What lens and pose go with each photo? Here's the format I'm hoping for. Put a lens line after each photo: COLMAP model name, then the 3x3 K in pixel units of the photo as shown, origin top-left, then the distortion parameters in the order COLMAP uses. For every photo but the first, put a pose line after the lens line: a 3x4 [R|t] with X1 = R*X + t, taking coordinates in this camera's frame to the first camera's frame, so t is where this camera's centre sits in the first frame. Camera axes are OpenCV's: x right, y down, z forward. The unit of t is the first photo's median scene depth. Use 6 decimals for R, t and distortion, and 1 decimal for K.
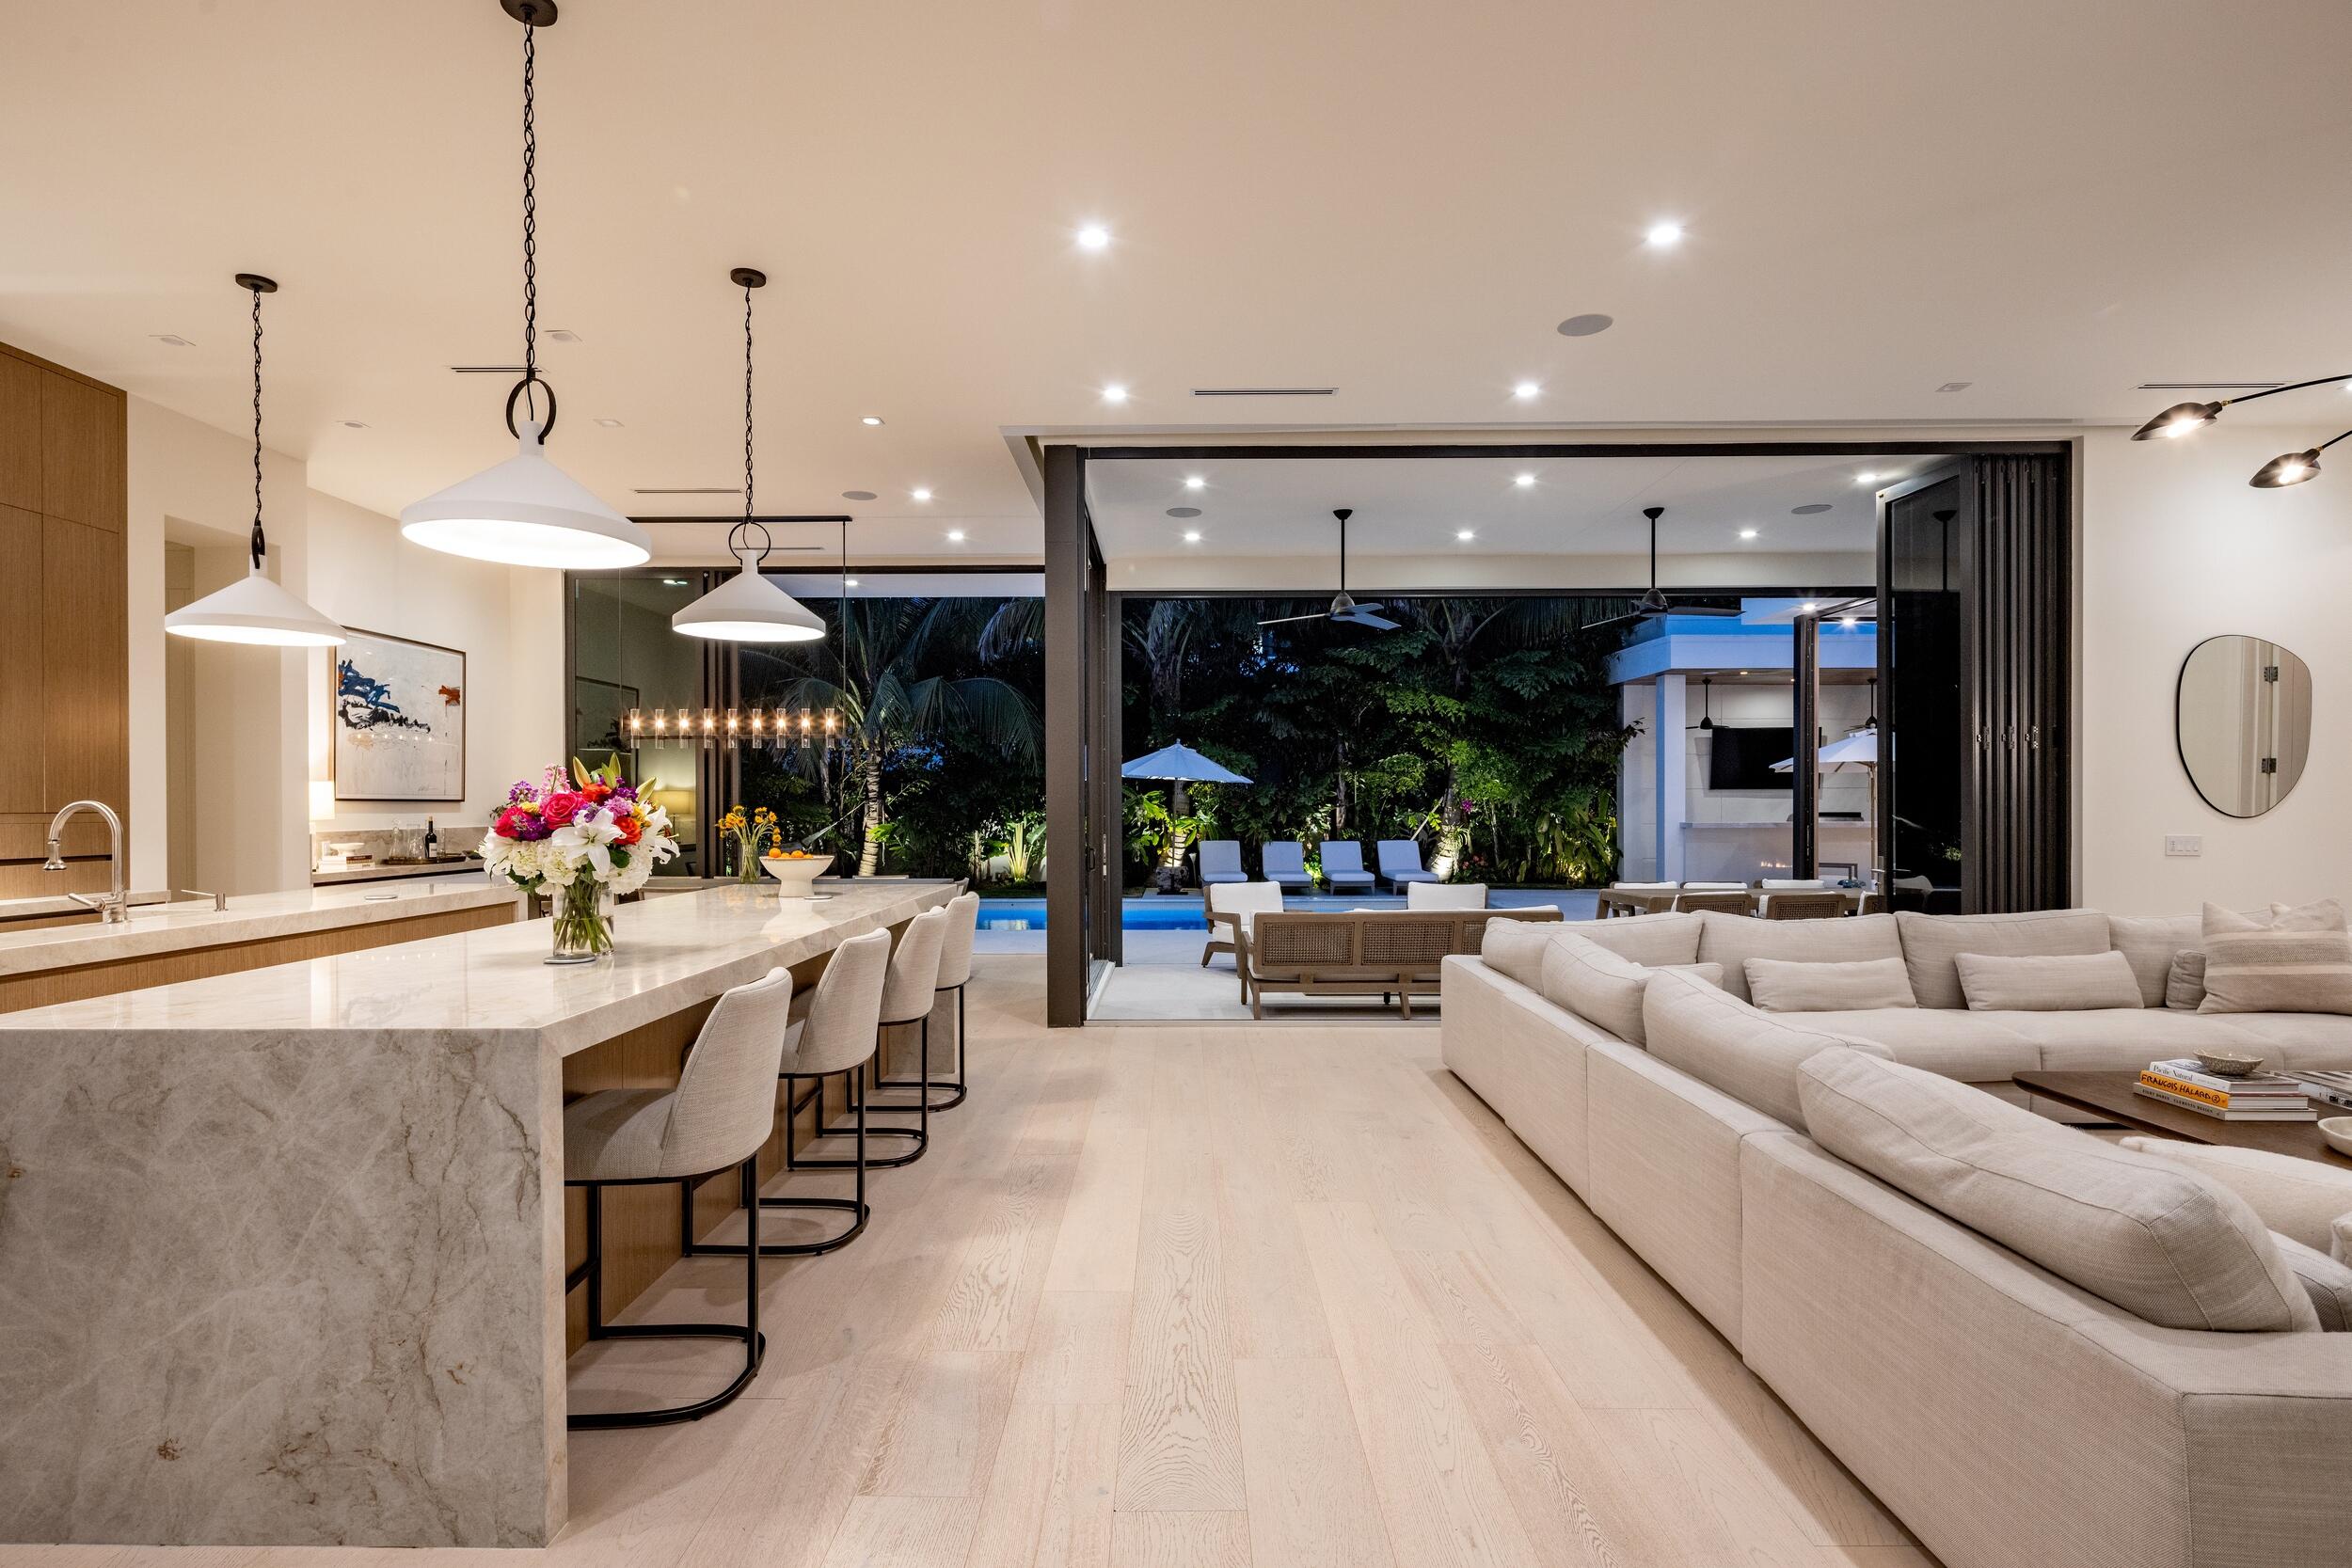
lens RADIAL K [[1141.5, 0, 1164.0], [0, 1141.5, 801.0], [0, 0, 1]] dist [0.008944, 0.001281]
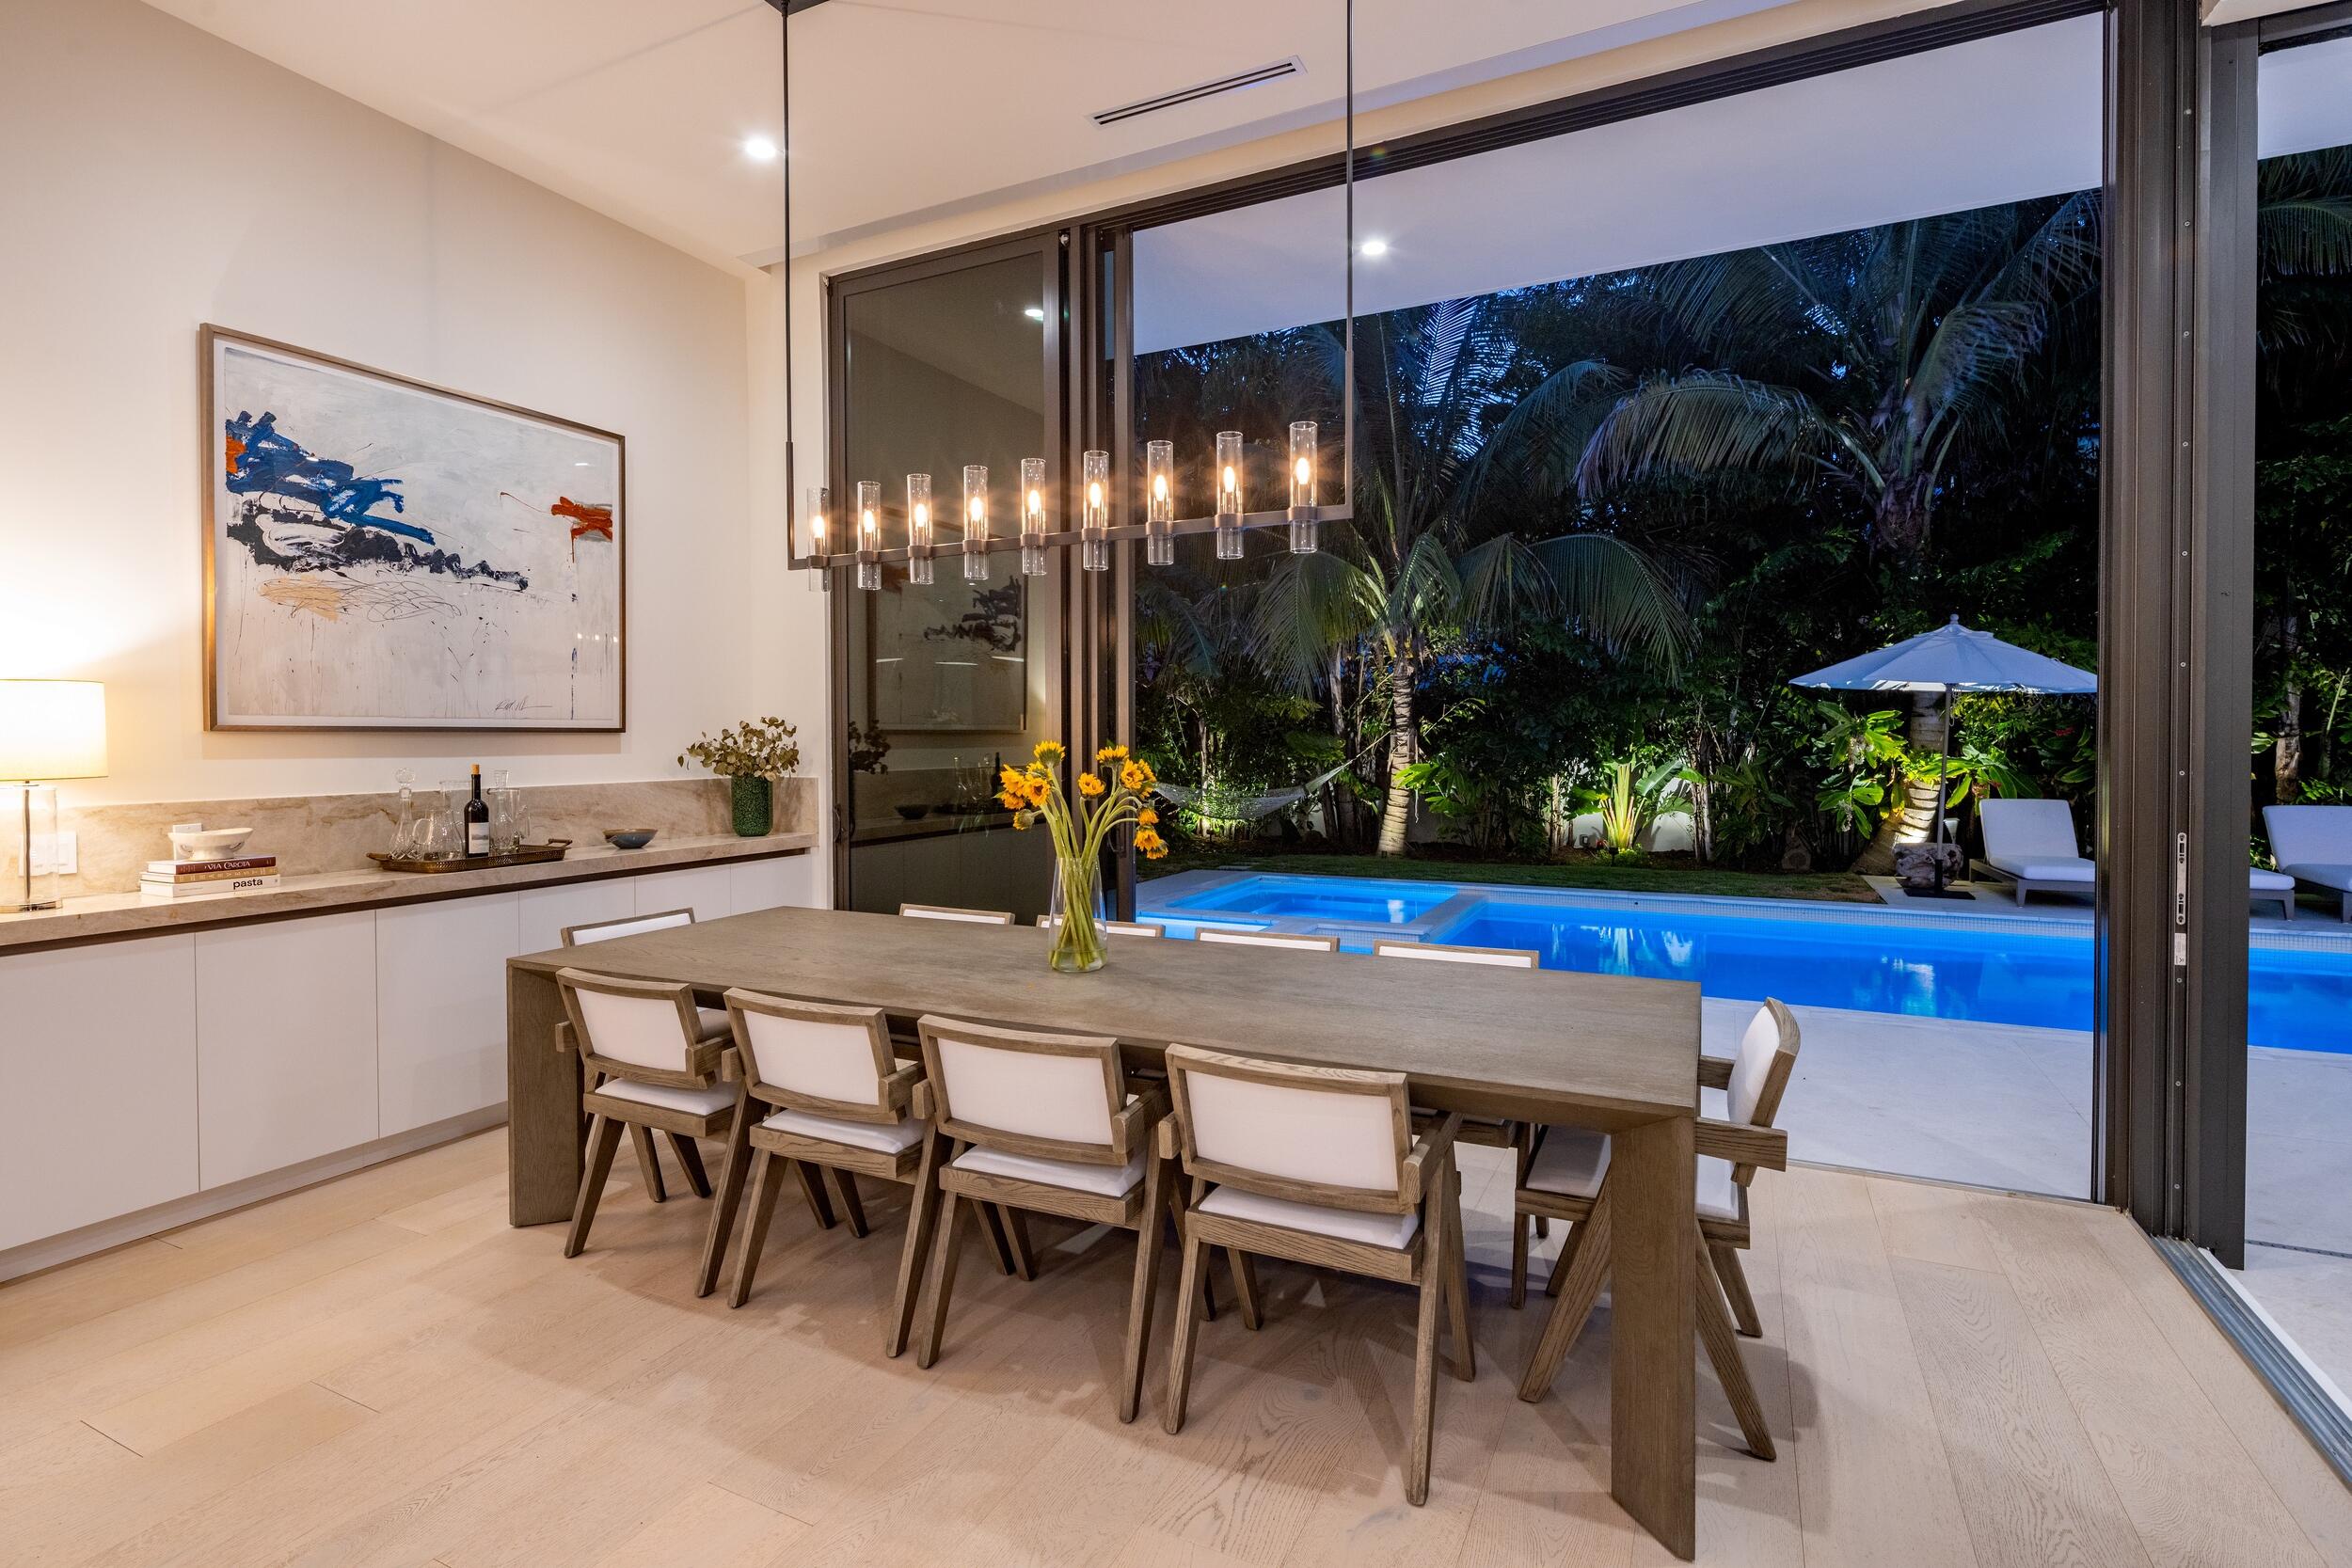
lens RADIAL K [[1141.5, 0, 1168.6], [0, 1141.5, 760.8], [0, 0, 1]] dist [0.008944, 0.001281]
pose [[0.903099, 0.007710, -0.429364, -0.087201], [0.003395, 0.999679, 0.025093, 0.000630], [0.429420, -0.024119, 0.902783, 0.320520]]
